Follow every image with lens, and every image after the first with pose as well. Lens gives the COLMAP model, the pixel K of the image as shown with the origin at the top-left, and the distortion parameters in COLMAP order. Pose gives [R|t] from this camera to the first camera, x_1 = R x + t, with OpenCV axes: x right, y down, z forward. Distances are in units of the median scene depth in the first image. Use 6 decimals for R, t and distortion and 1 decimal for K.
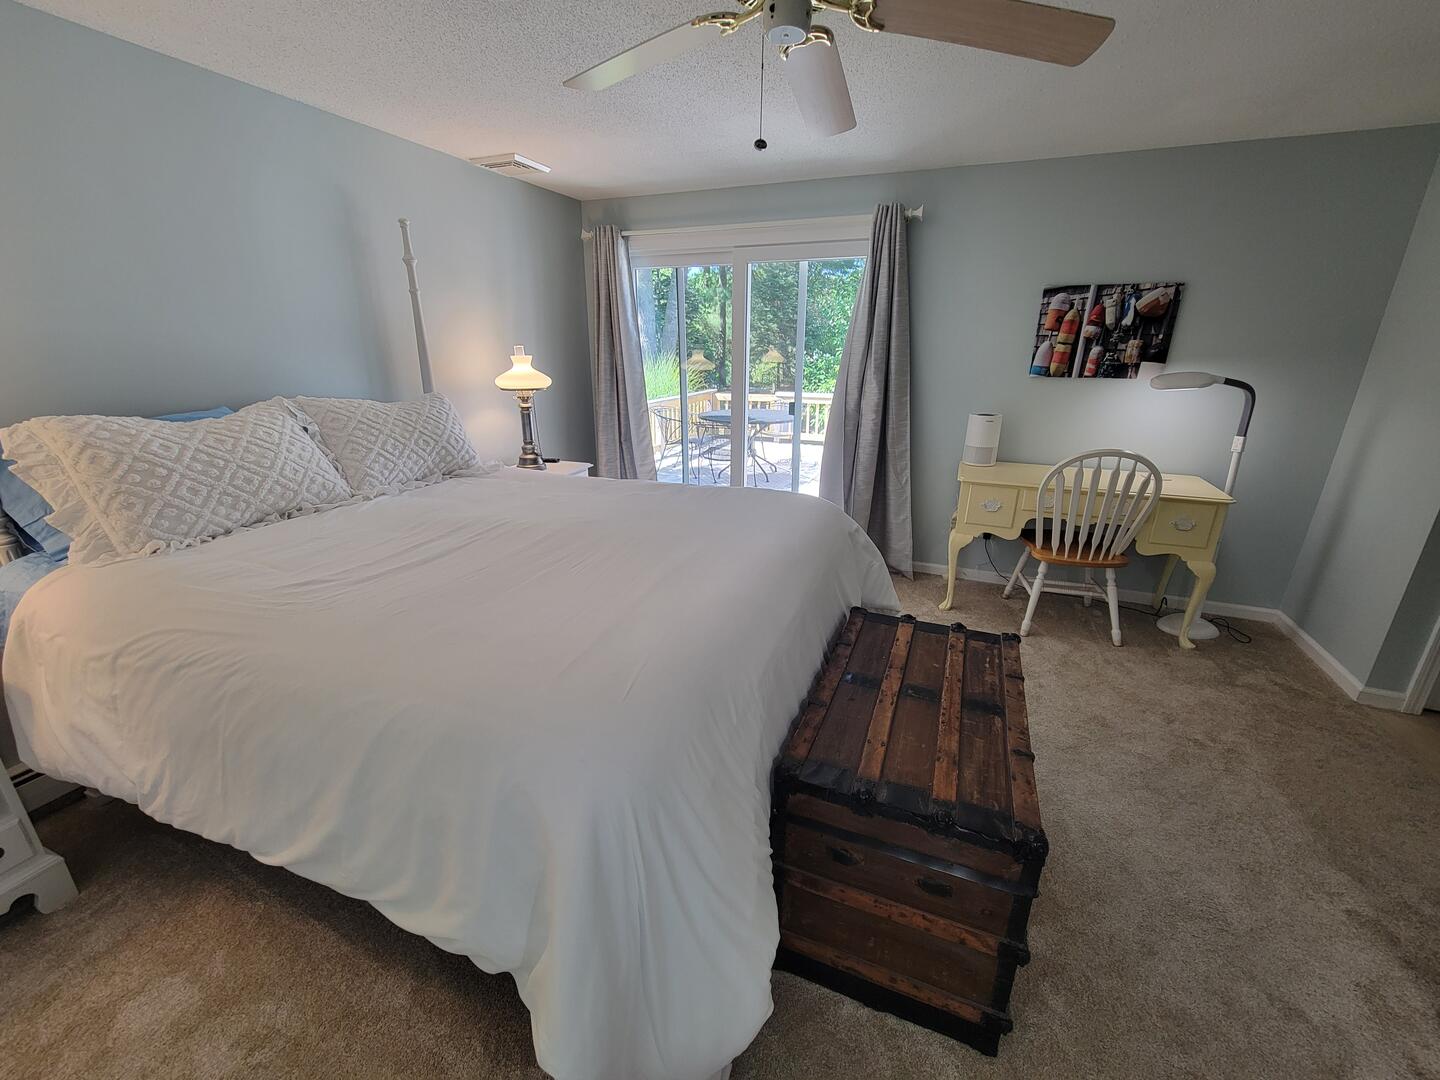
lens RADIAL K [[588.7, 0, 723.8], [0, 588.7, 547.0], [0, 0, 1]] dist [0.000668, 0.000673]
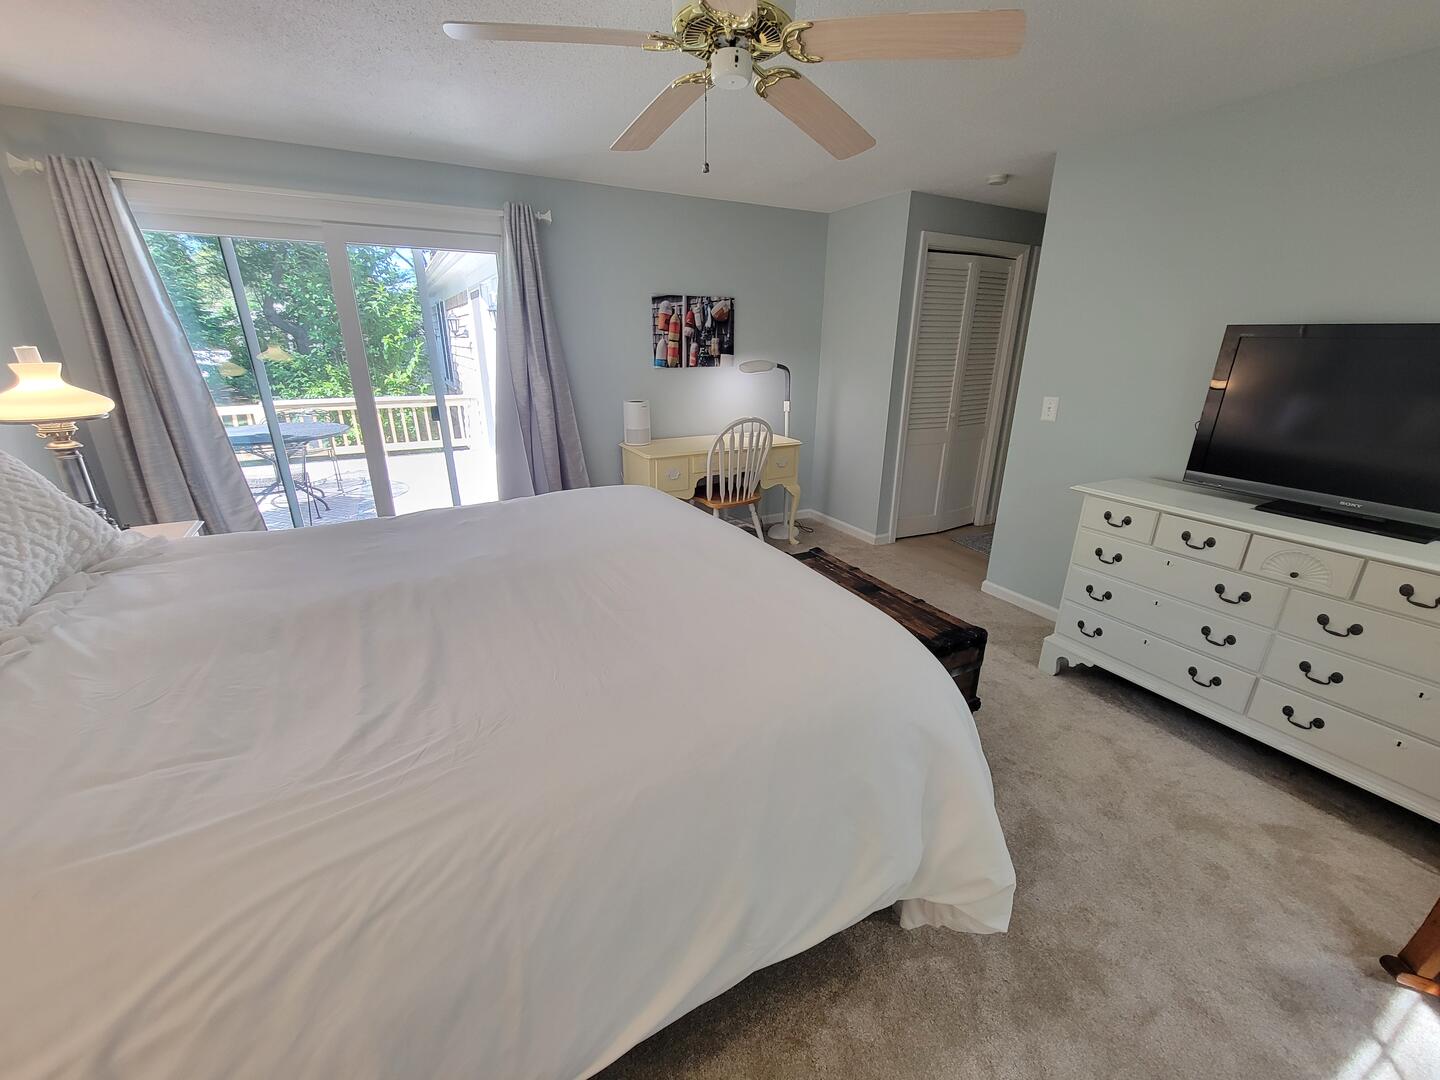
lens RADIAL K [[588.7, 0, 720.1], [0, 588.7, 541.6], [0, 0, 1]] dist [0.000668, 0.000673]
pose [[0.632073, -0.252473, 0.732626, -0.407799], [0.252457, 0.960946, 0.113348, -0.050536], [-0.732632, 0.113313, 0.671127, 0.130883]]
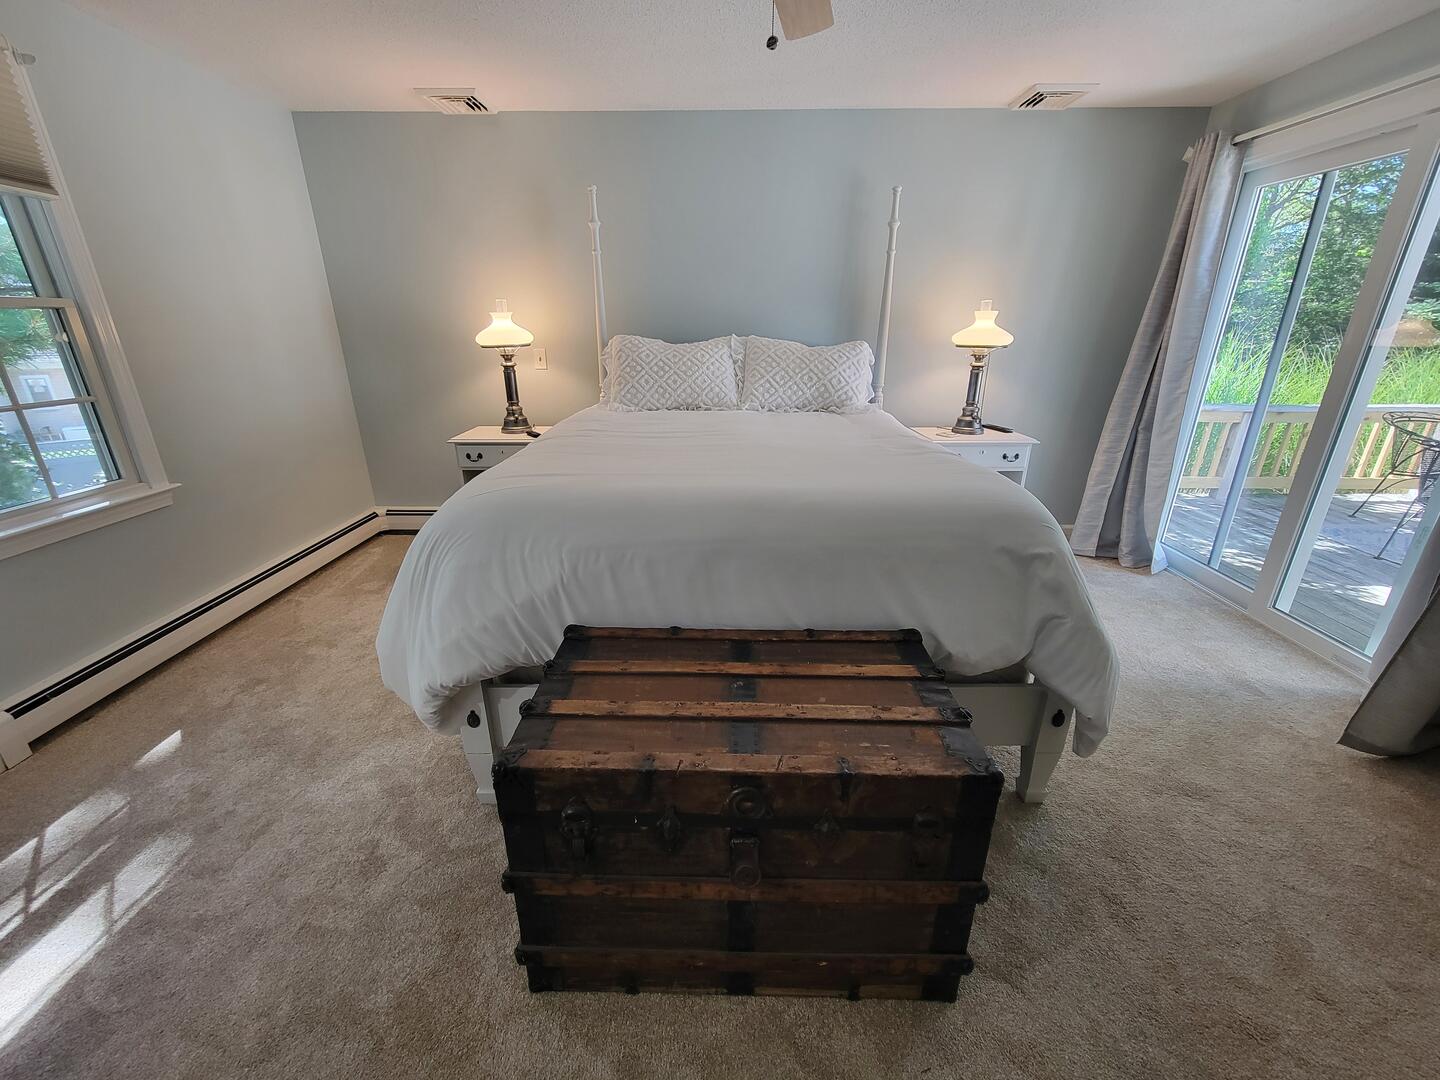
lens RADIAL K [[588.7, 0, 714.9], [0, 588.7, 545.2], [0, 0, 1]] dist [0.000668, 0.000673]
pose [[0.365665, 0.325307, -0.872046, 0.470291], [-0.308258, 0.926382, 0.216318, -0.048127], [0.878218, 0.189715, 0.439024, 0.285175]]
